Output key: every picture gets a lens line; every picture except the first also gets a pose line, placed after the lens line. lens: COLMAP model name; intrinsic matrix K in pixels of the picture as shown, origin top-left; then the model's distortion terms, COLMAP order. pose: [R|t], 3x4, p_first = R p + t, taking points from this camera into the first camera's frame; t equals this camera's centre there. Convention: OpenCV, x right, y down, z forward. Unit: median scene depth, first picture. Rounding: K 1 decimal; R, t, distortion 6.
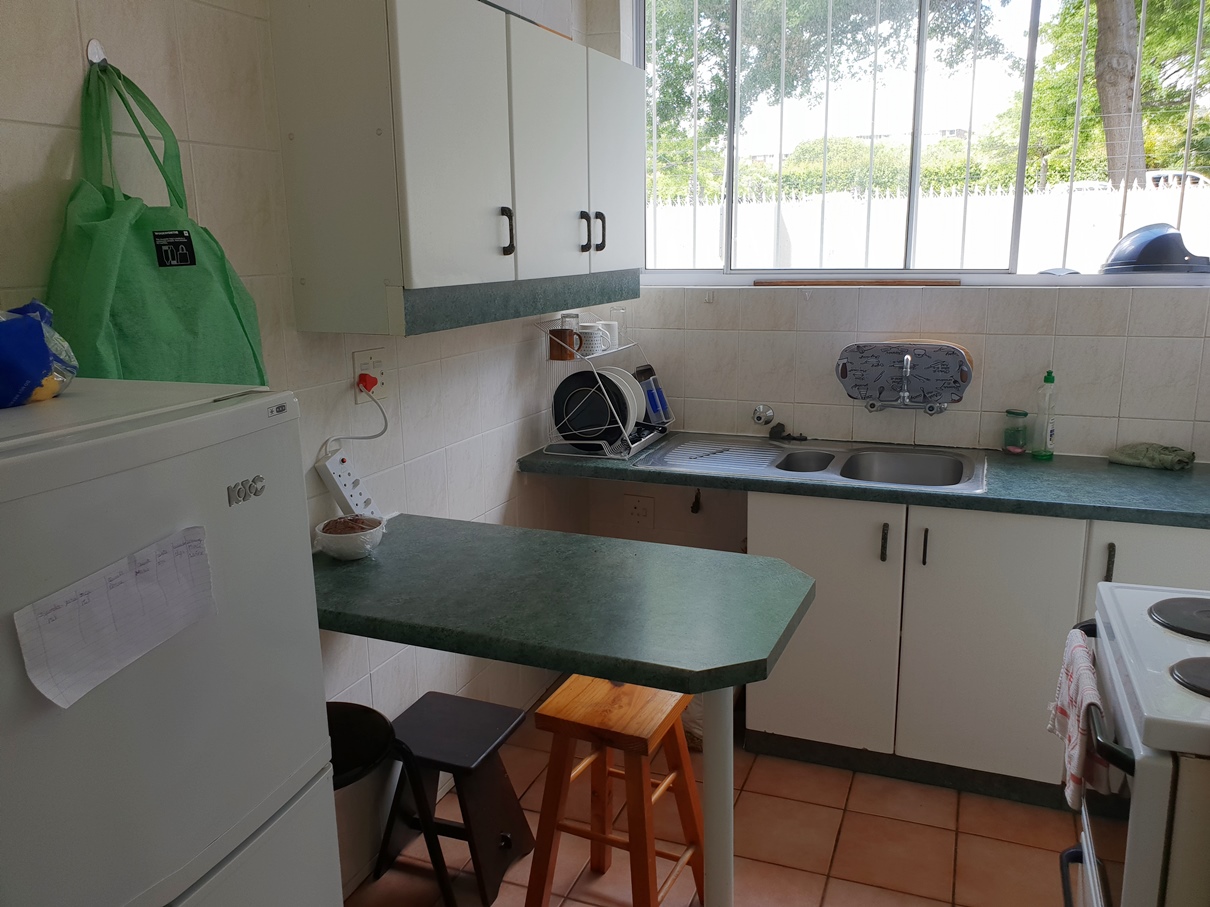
lens RADIAL K [[949.5, 0, 606.1], [0, 949.5, 460.3], [0, 0, 1]] dist [0.067007, -0.068310]
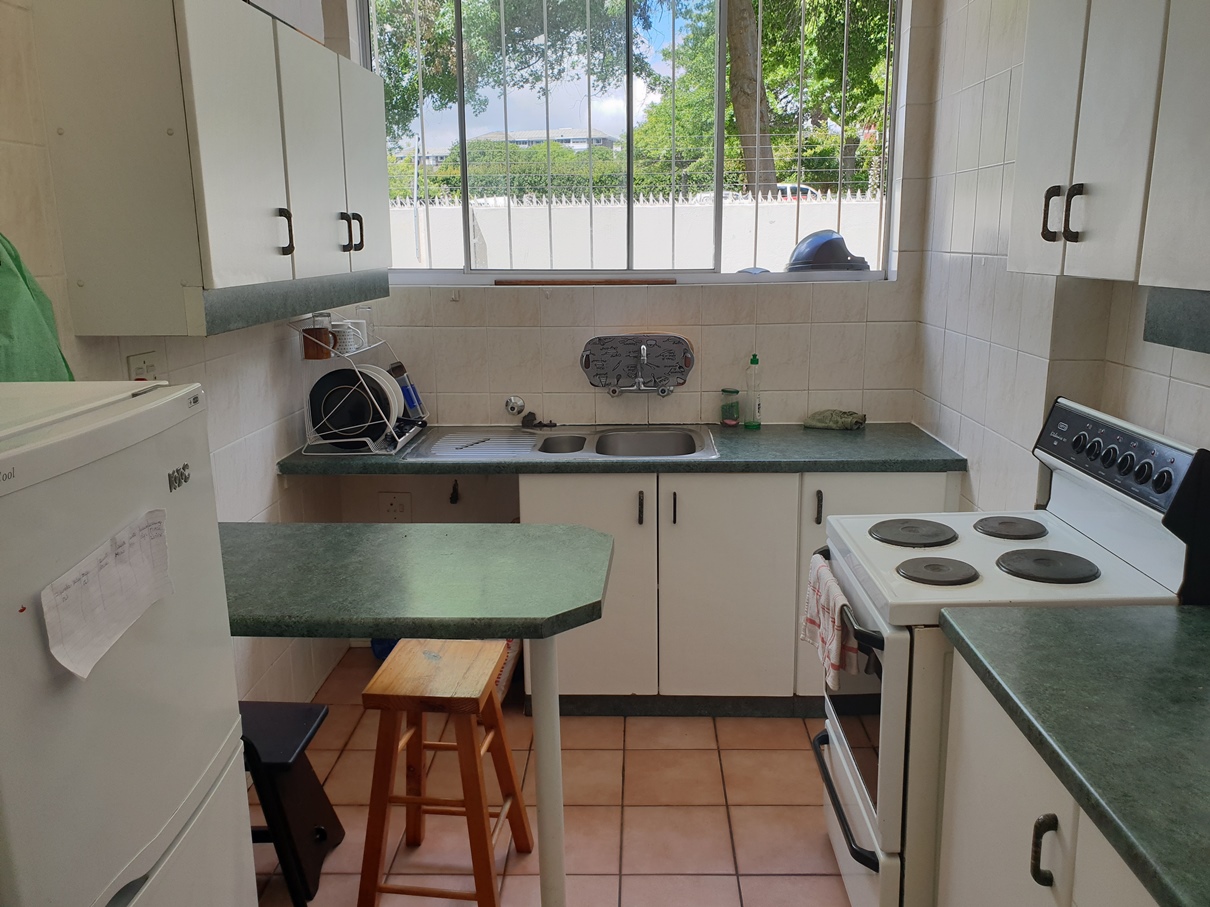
lens RADIAL K [[949.5, 0, 606.1], [0, 949.5, 460.3], [0, 0, 1]] dist [0.067007, -0.068310]
pose [[0.944906, -0.071954, 0.319337, -0.094120], [0.072662, 0.997309, 0.009713, 0.012932], [-0.319176, 0.014026, 0.947592, -0.053329]]
